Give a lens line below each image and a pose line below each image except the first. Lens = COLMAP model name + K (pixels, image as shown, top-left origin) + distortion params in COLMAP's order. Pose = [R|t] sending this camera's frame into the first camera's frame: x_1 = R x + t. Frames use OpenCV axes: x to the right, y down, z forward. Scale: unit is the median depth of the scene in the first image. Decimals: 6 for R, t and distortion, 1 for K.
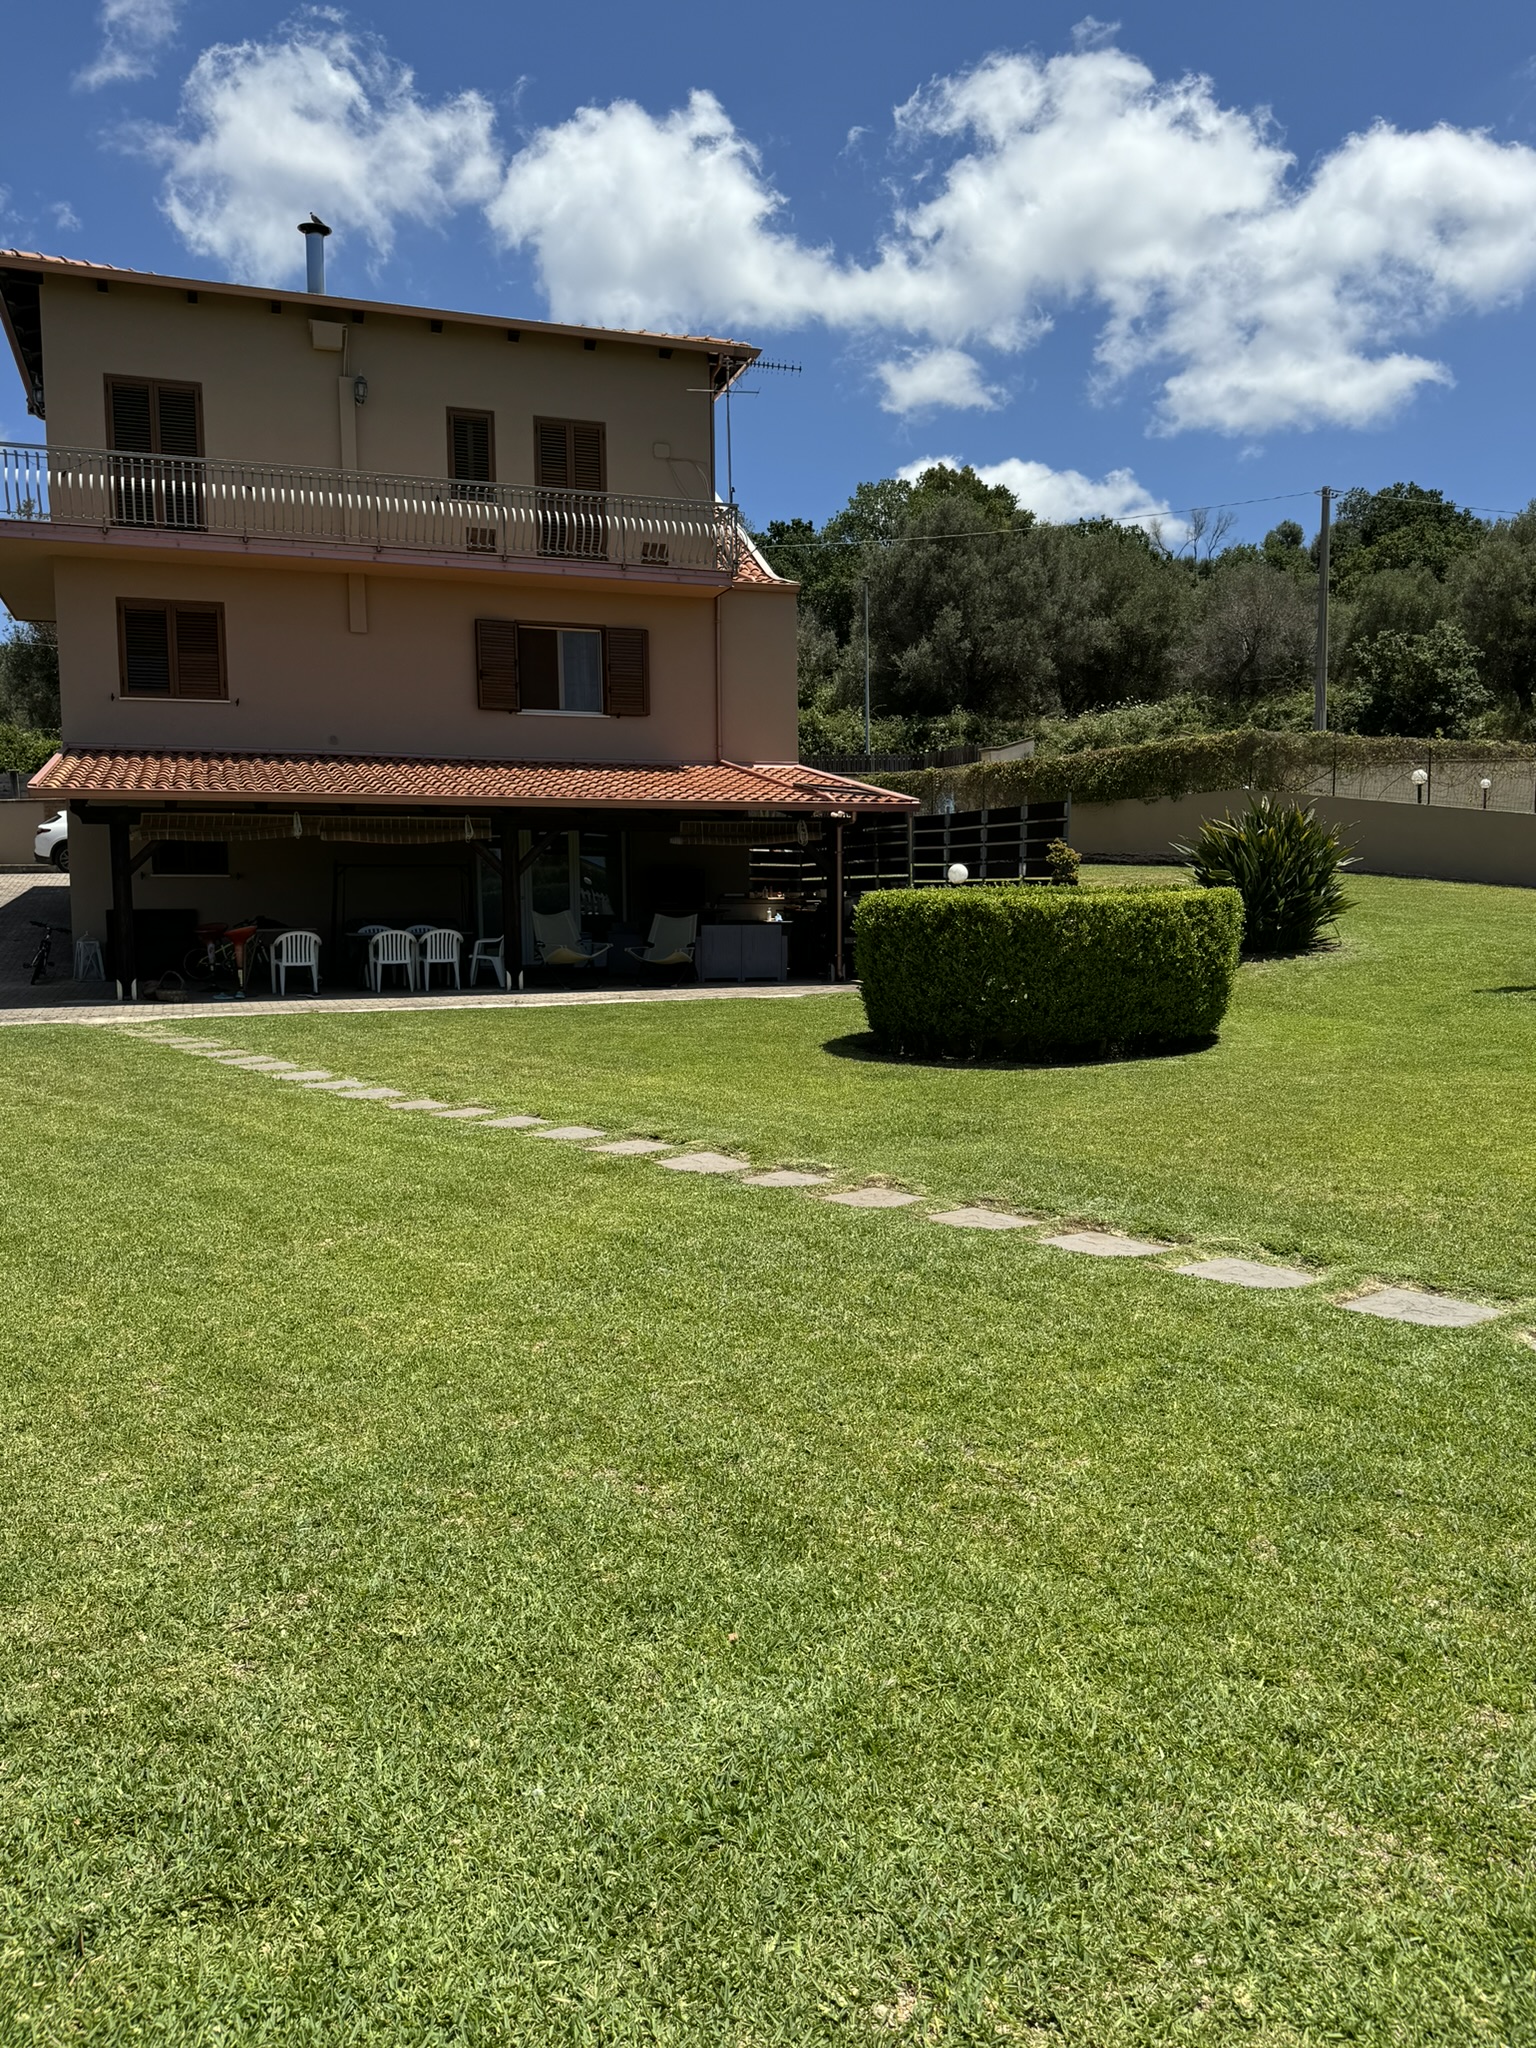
lens RADIAL K [[1531.9, 0, 768.0], [0, 1531.9, 1024.0], [0, 0, 1]] dist [0.190407, -0.378976]
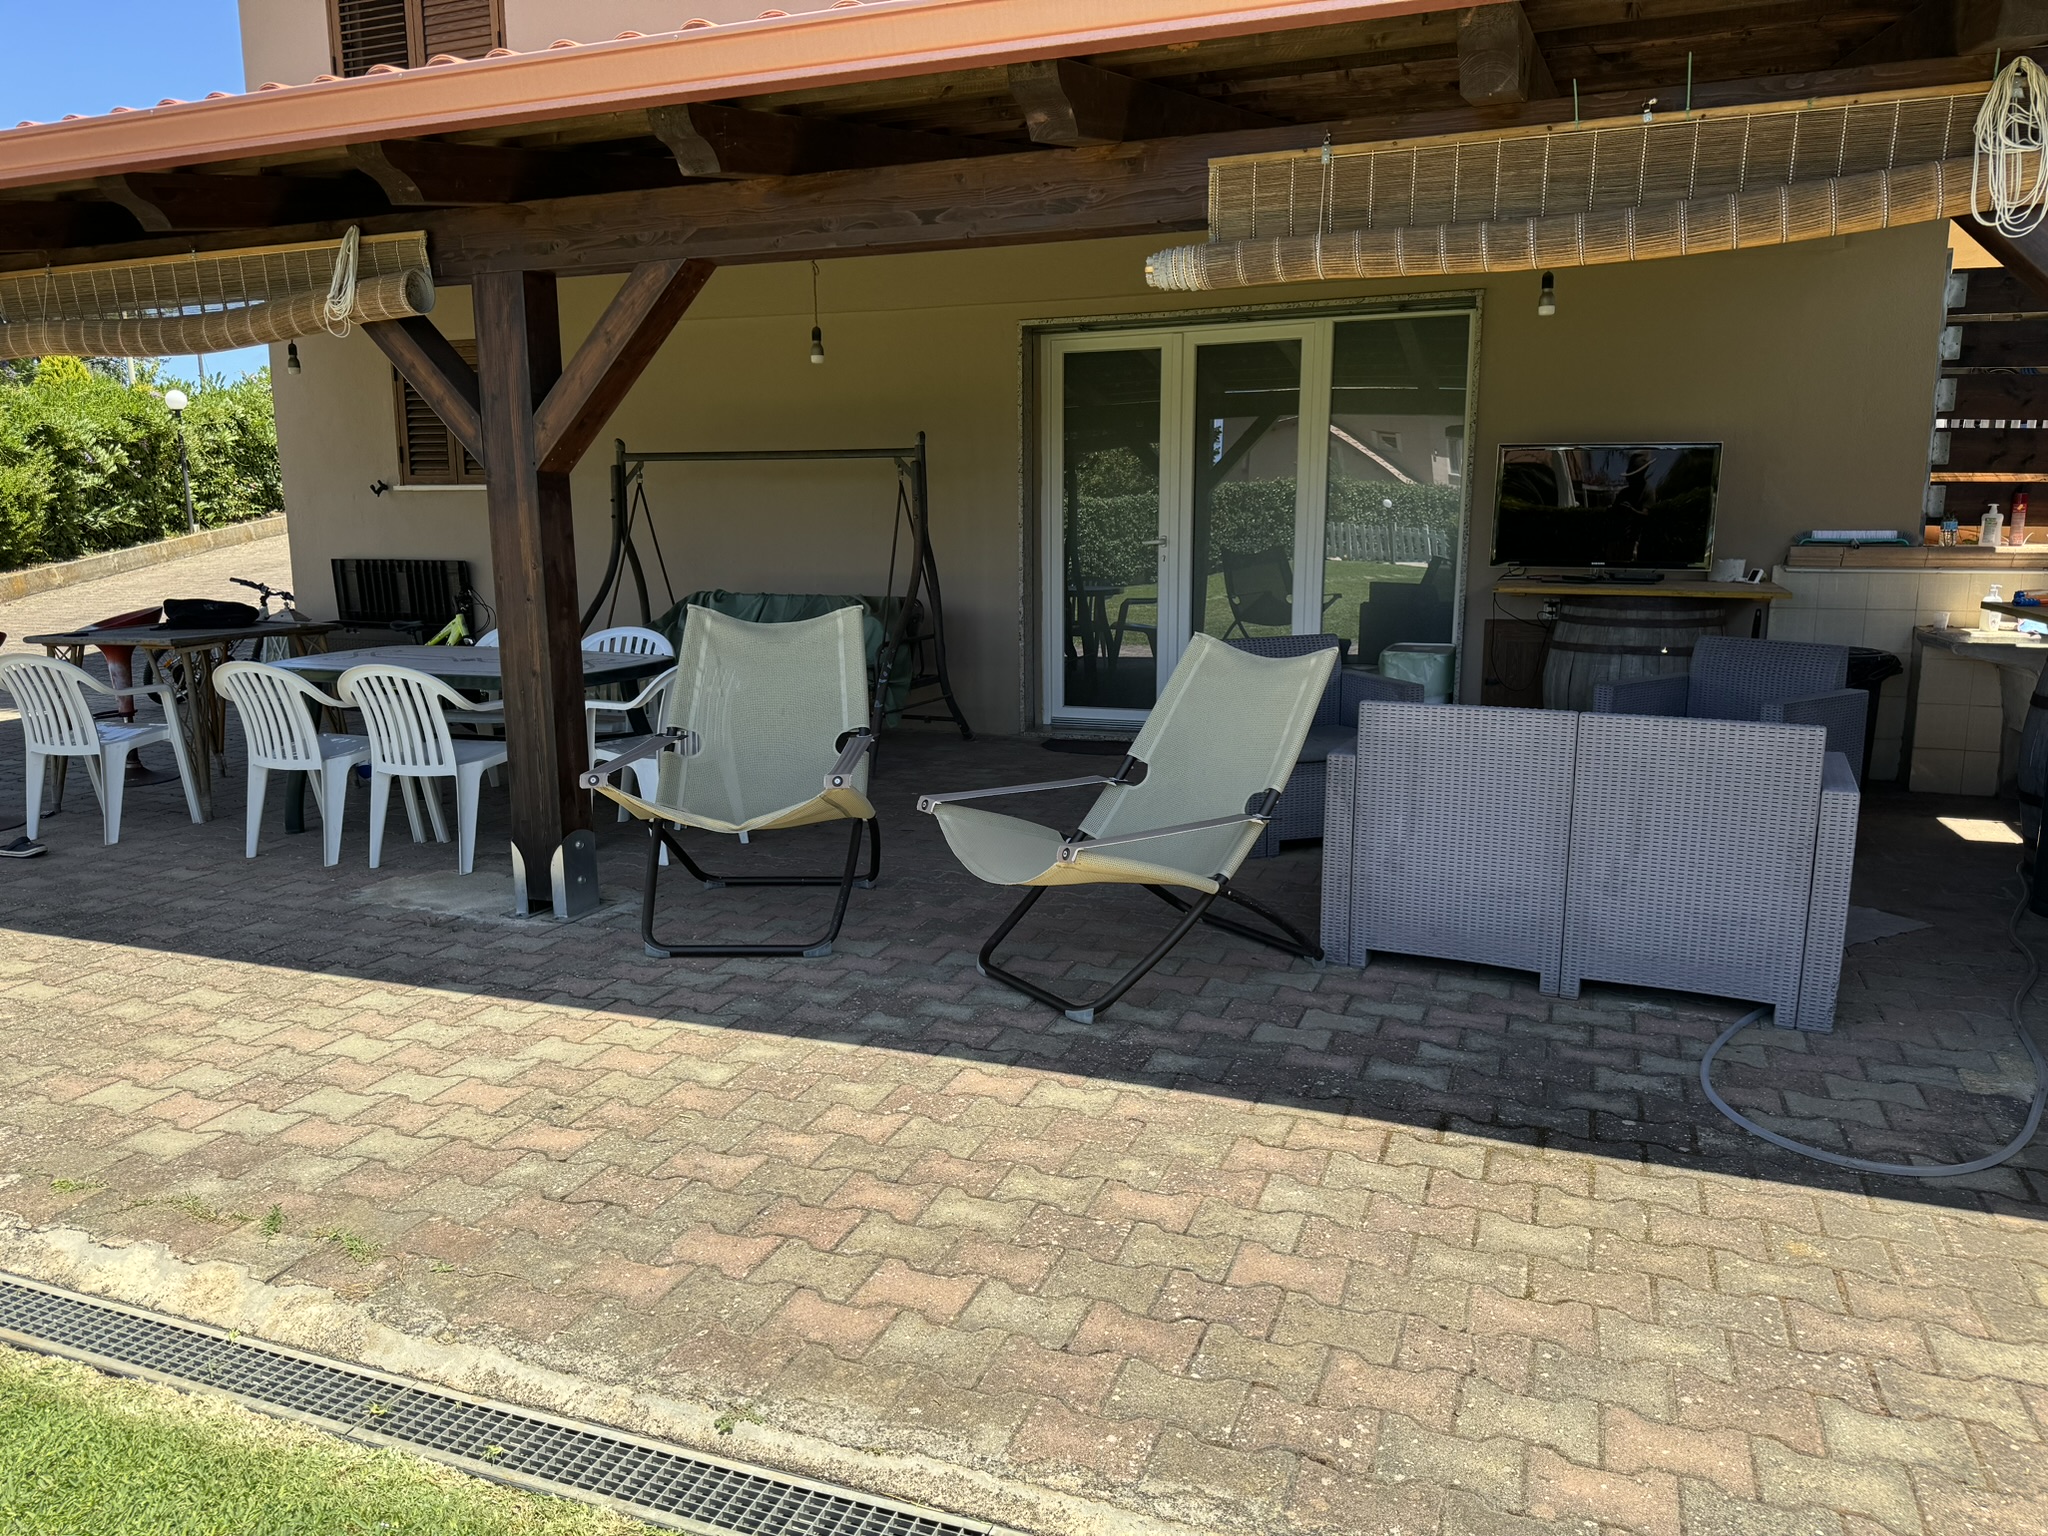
lens RADIAL K [[1445.2, 0, 1021.8], [0, 1445.2, 771.6], [0, 0, 1]] dist [0.000082, 0.004788]
pose [[0.750347, 0.120230, -0.650018, 0.045661], [-0.056879, 0.991417, 0.117719, -0.068935], [0.658592, -0.051358, 0.750746, 0.756794]]
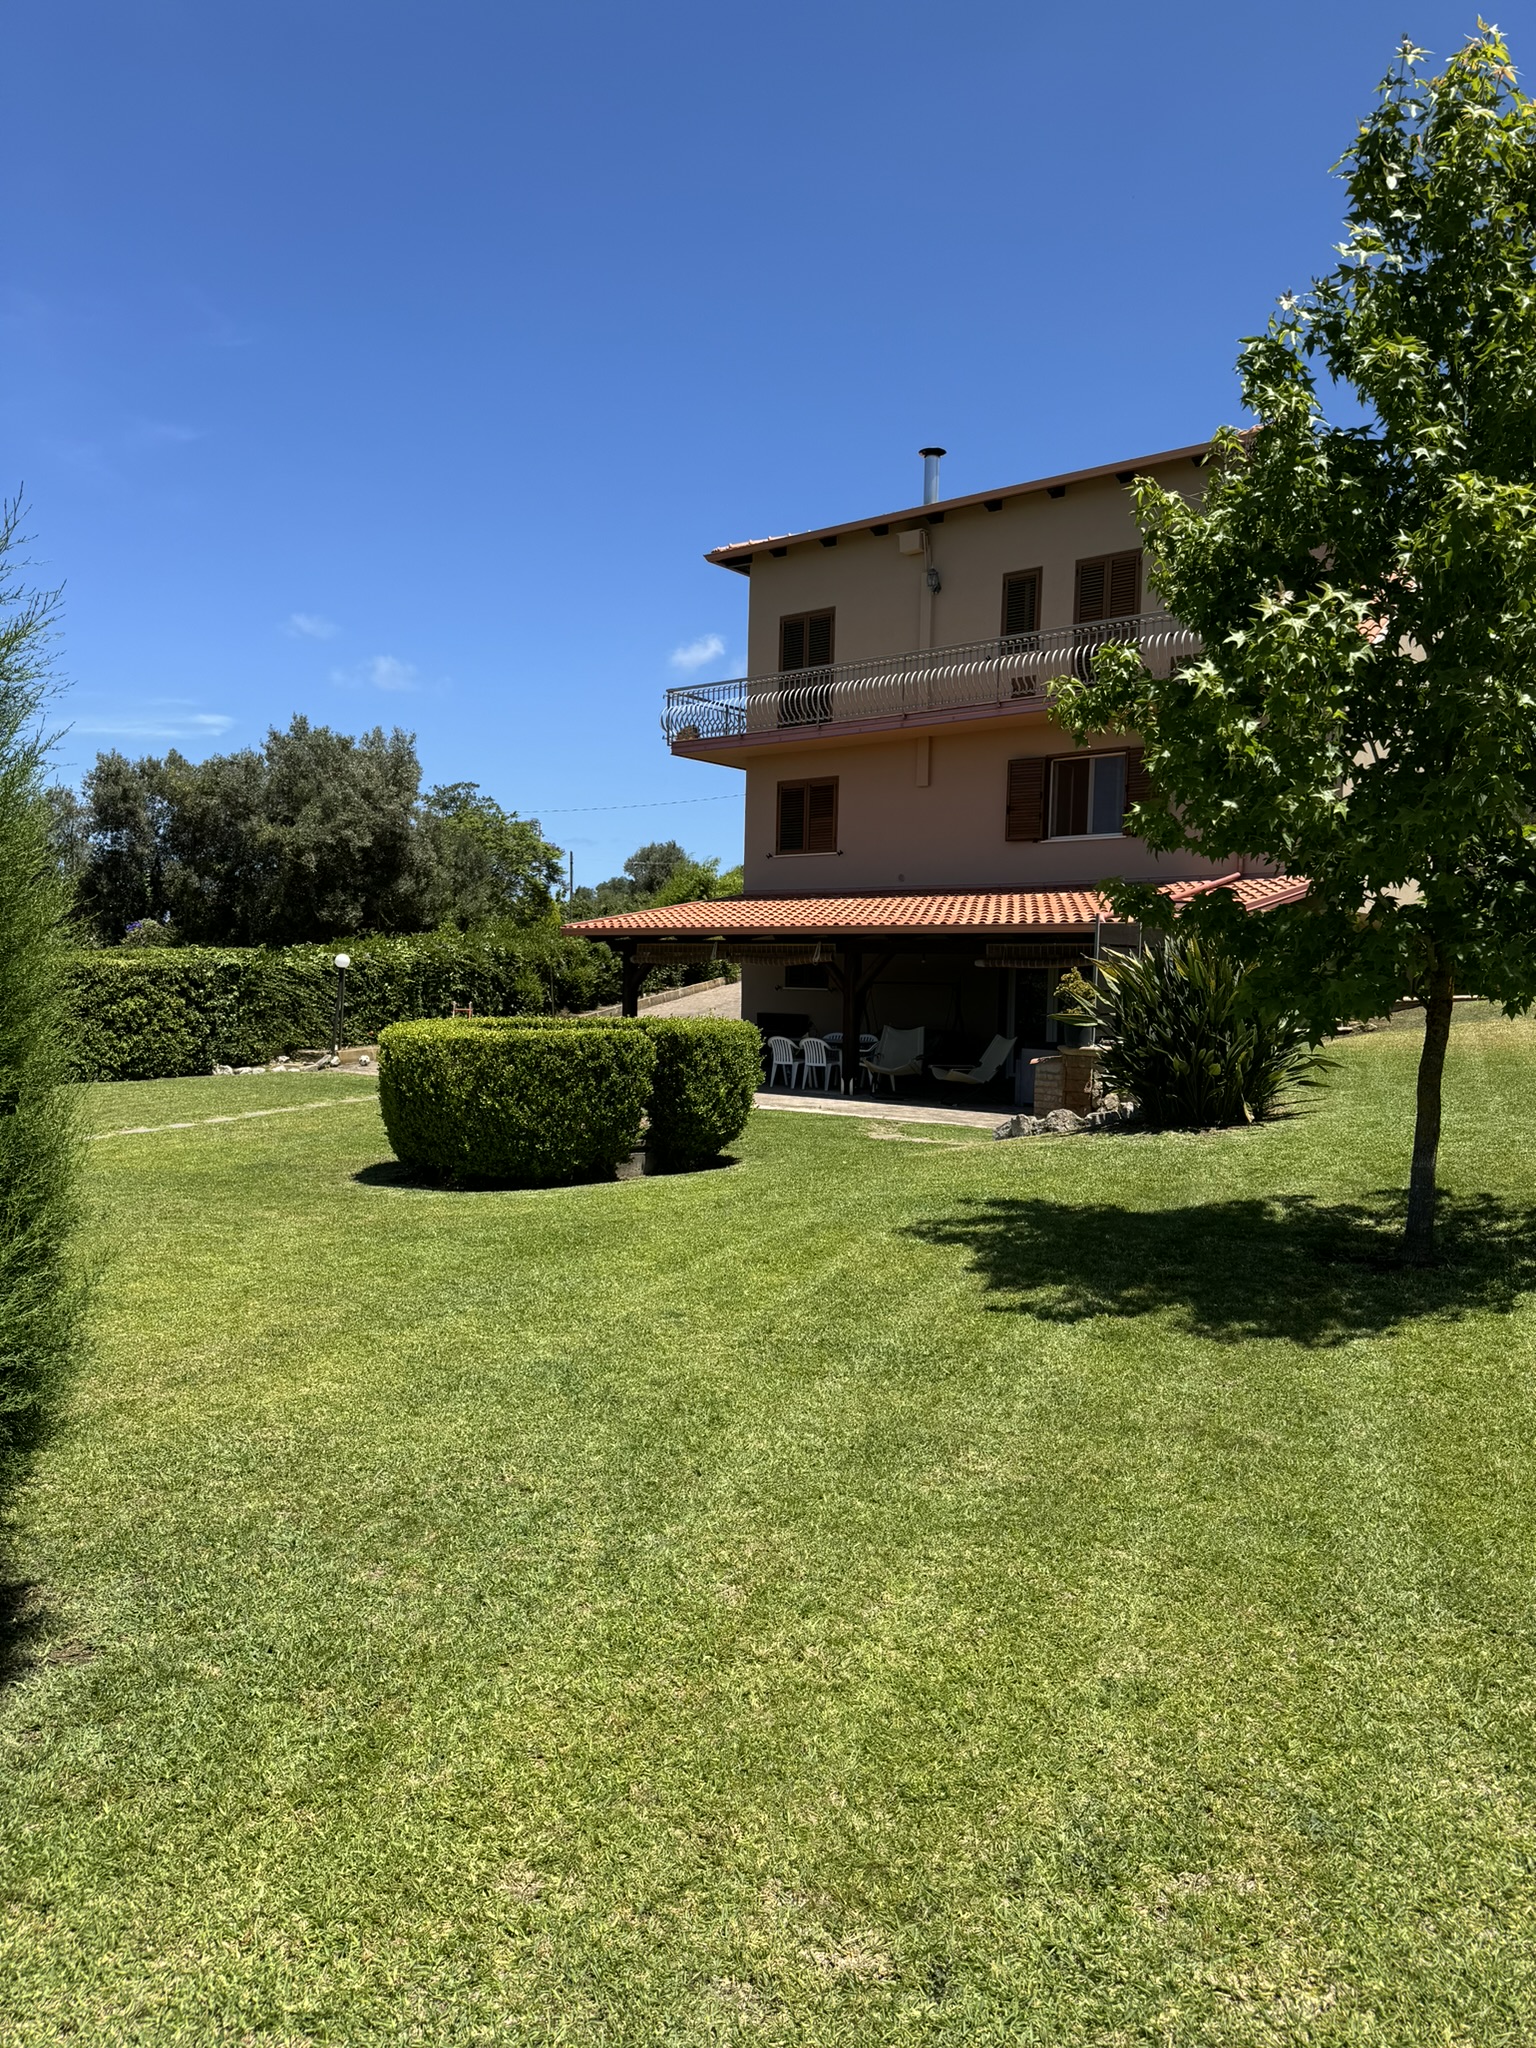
lens RADIAL K [[1434.4, 0, 760.3], [0, 1434.4, 1064.8], [0, 0, 1]] dist [0.094912, -0.148817]
pose [[0.512291, 0.069043, -0.856032, 0.612061], [-0.098567, 0.994903, 0.021257, -0.052176], [0.853137, 0.073487, 0.516485, 0.346690]]
